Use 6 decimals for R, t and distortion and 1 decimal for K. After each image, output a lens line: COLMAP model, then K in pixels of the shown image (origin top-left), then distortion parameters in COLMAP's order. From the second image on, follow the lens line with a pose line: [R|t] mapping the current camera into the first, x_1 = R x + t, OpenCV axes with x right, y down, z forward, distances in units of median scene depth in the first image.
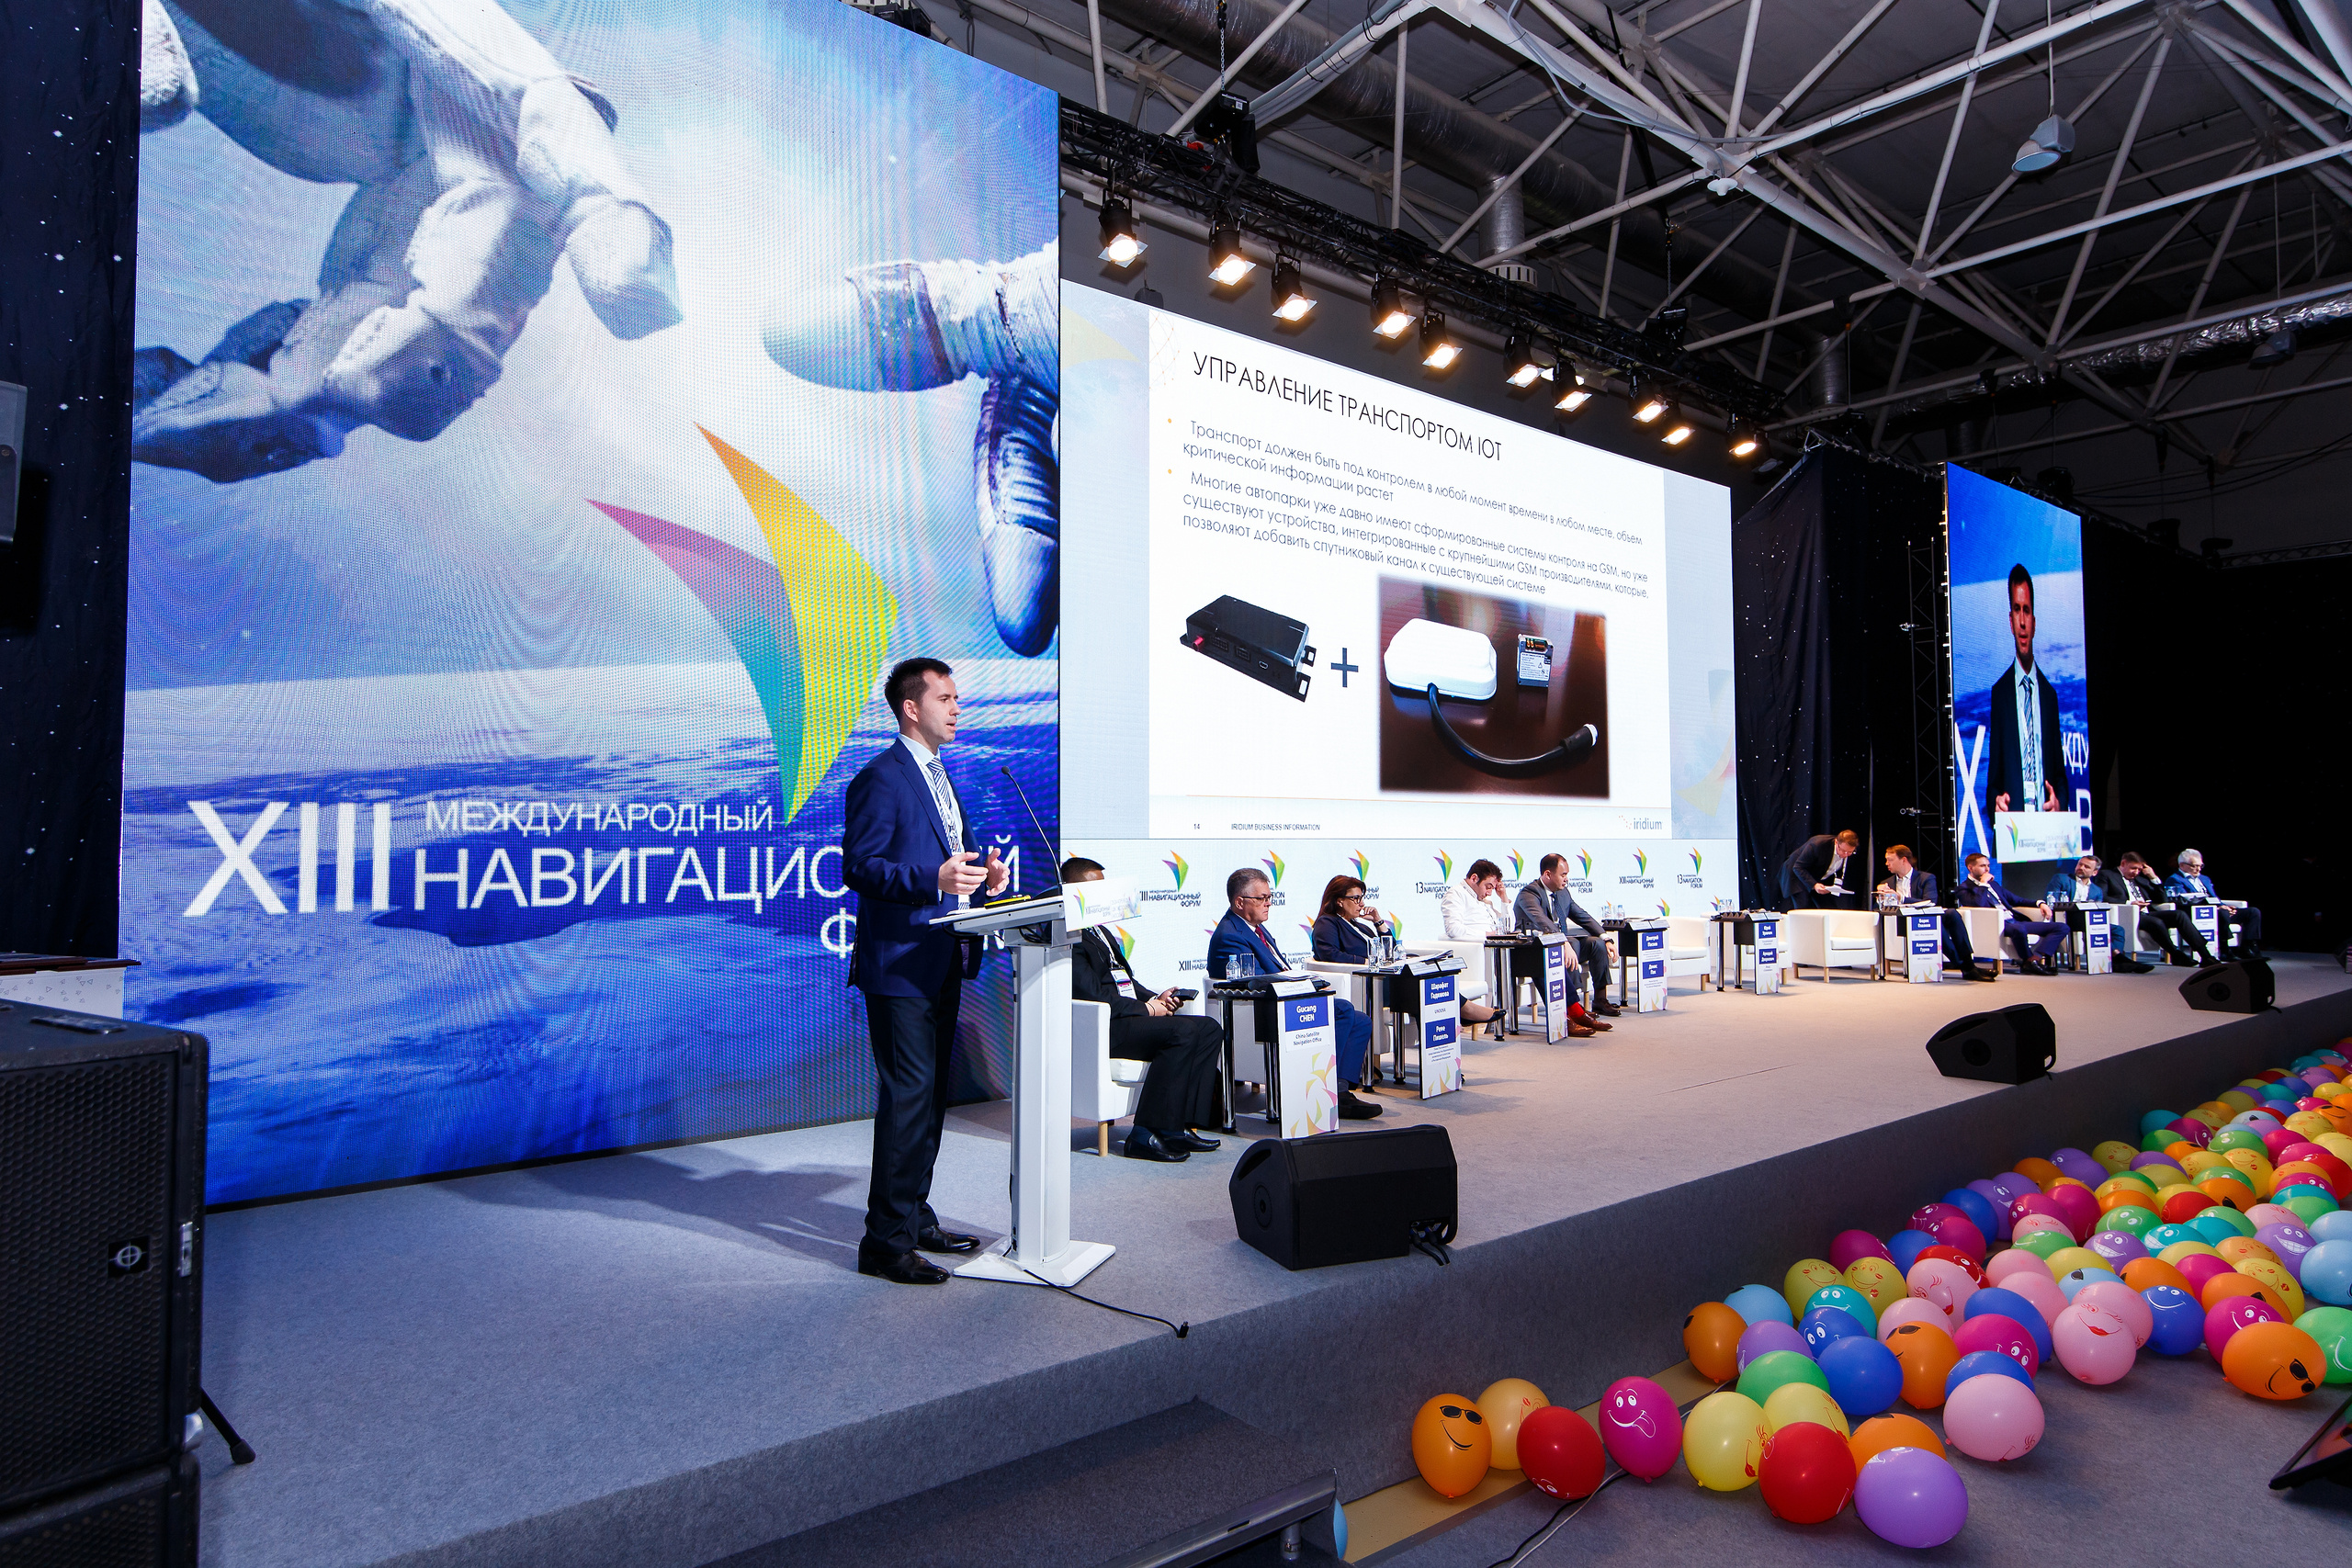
lens RADIAL K [[1365.1, 0, 1174.7], [0, 1365.1, 777.9], [0, 0, 1]] dist [0.003564, 0.001012]
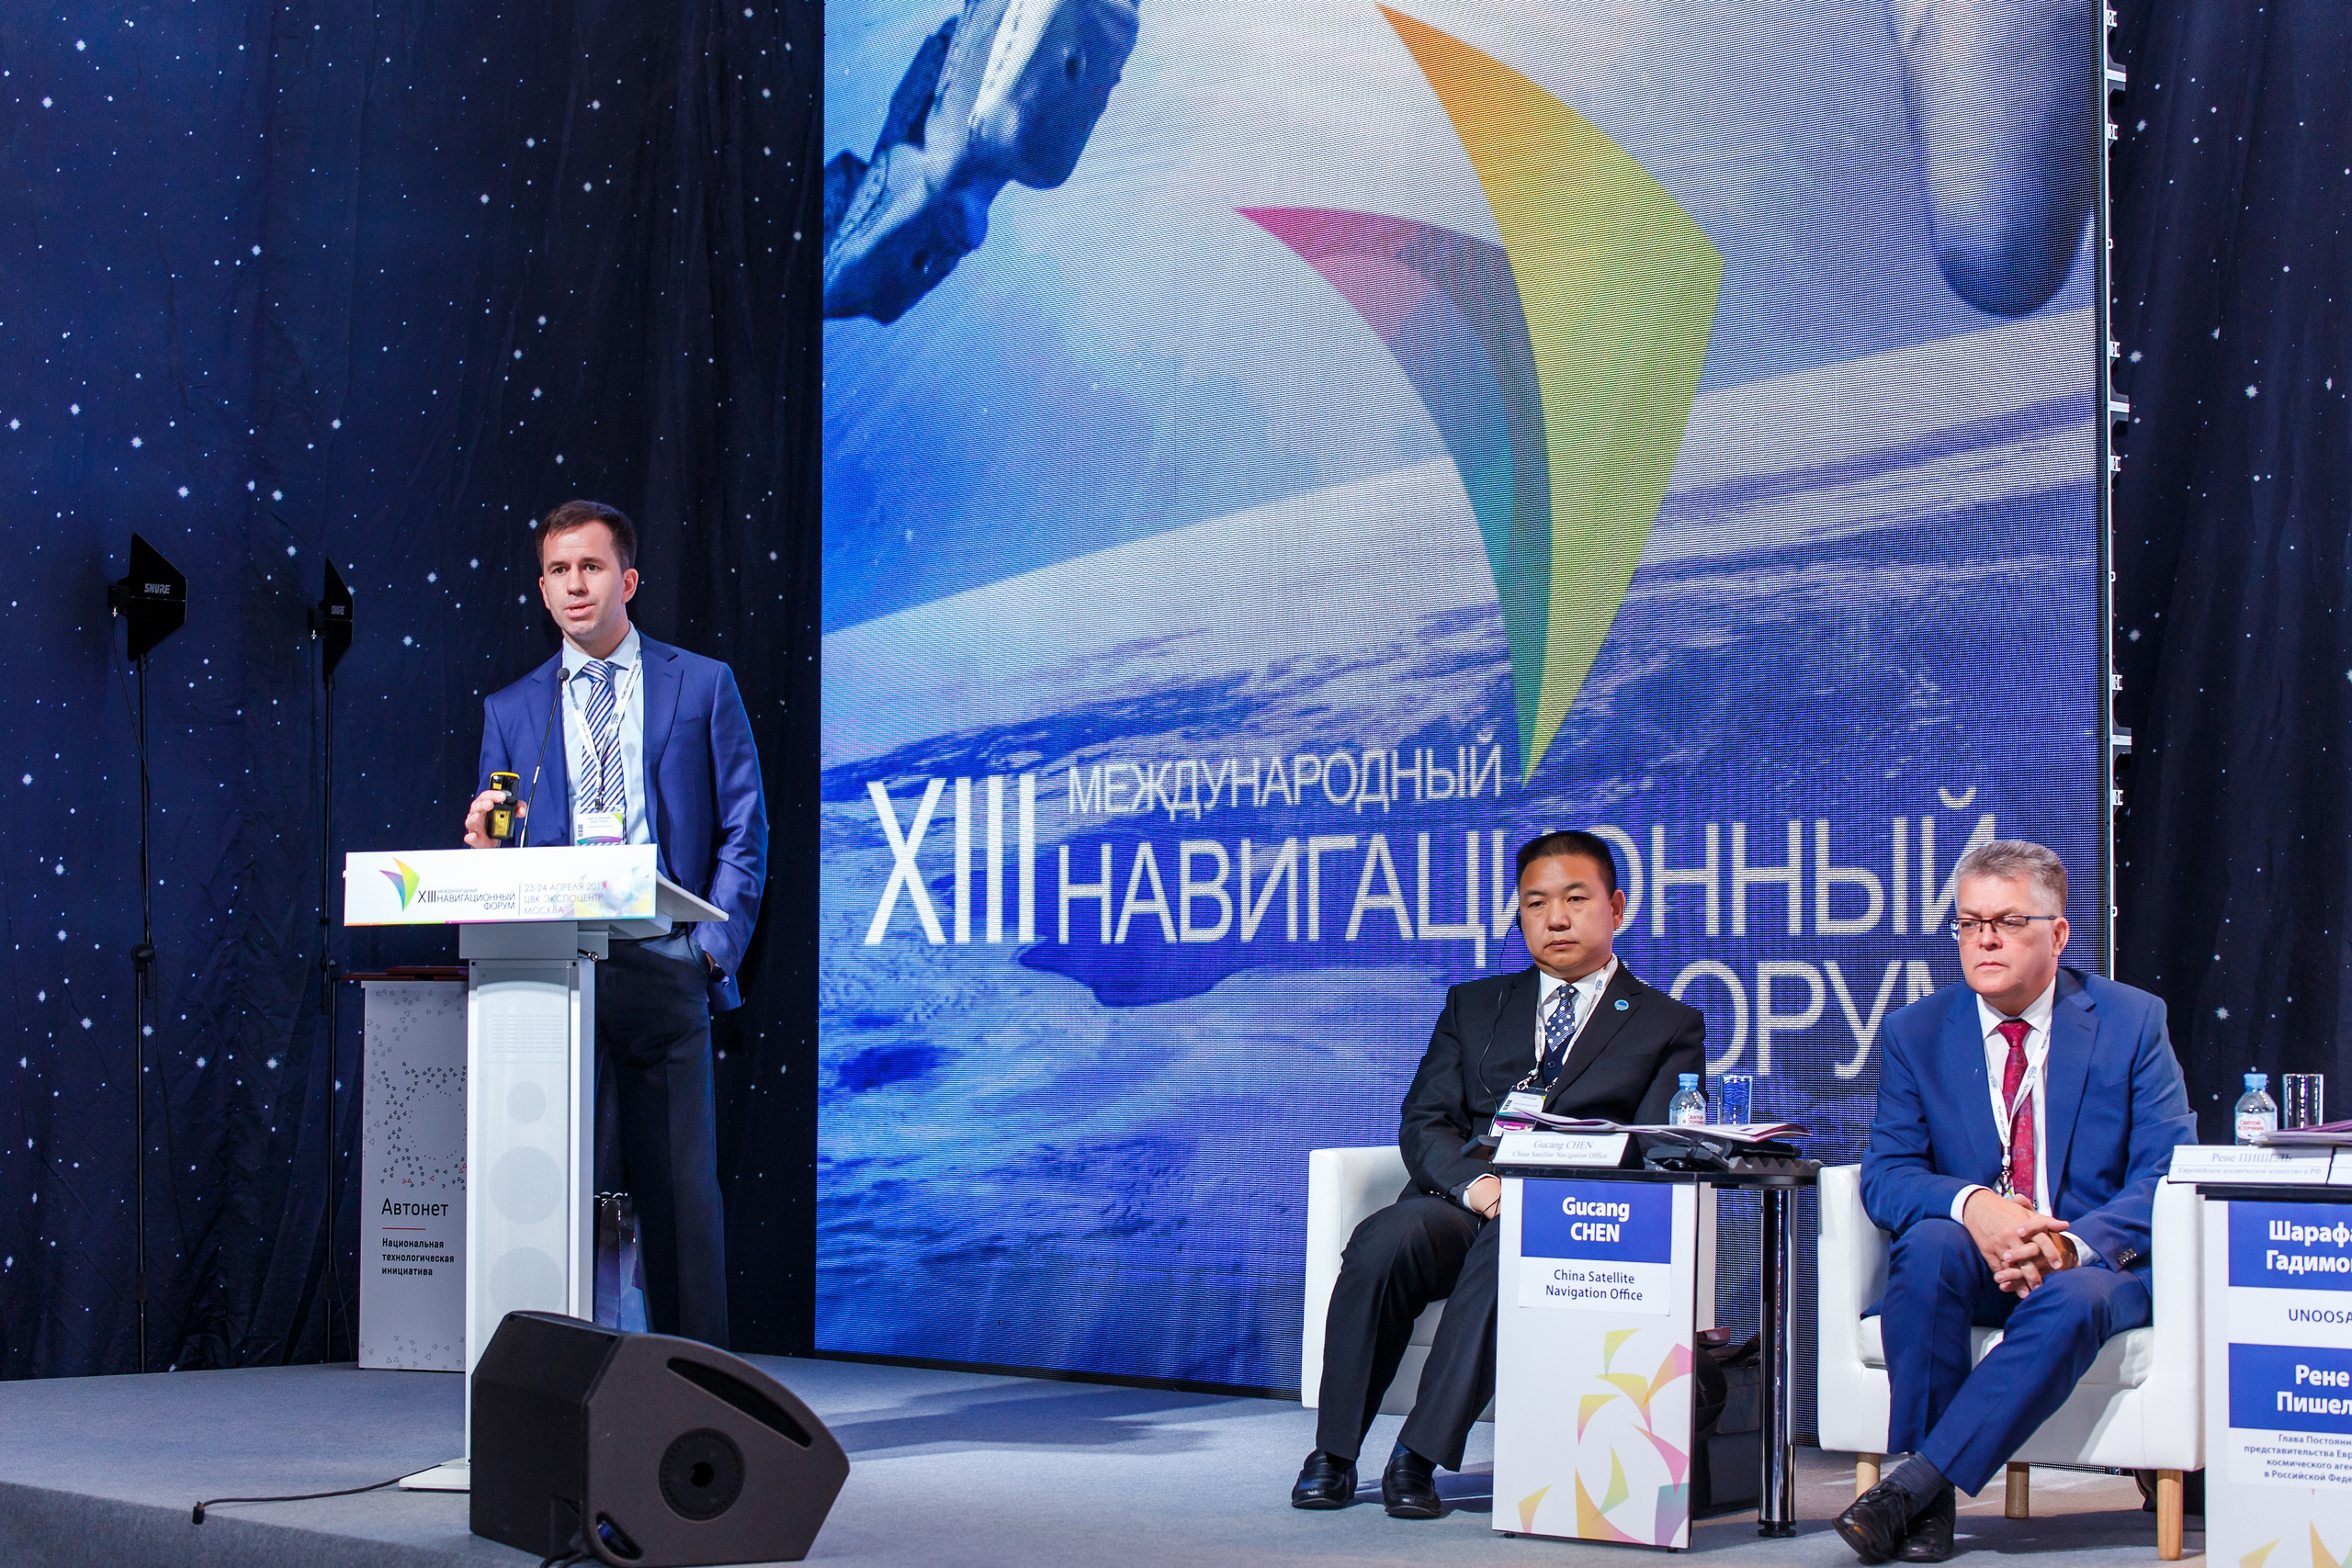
lens RADIAL K [[4804.7, 0, 1175.1], [0, 4804.7, 784.7], [0, 0, 1]] dist [-0.060027, 0.000000]
pose [[0.066768, -0.041618, -0.996900, 1.589040], [0.044108, 0.998276, -0.038721, 0.109263], [0.996793, -0.041386, 0.068489, 0.888259]]
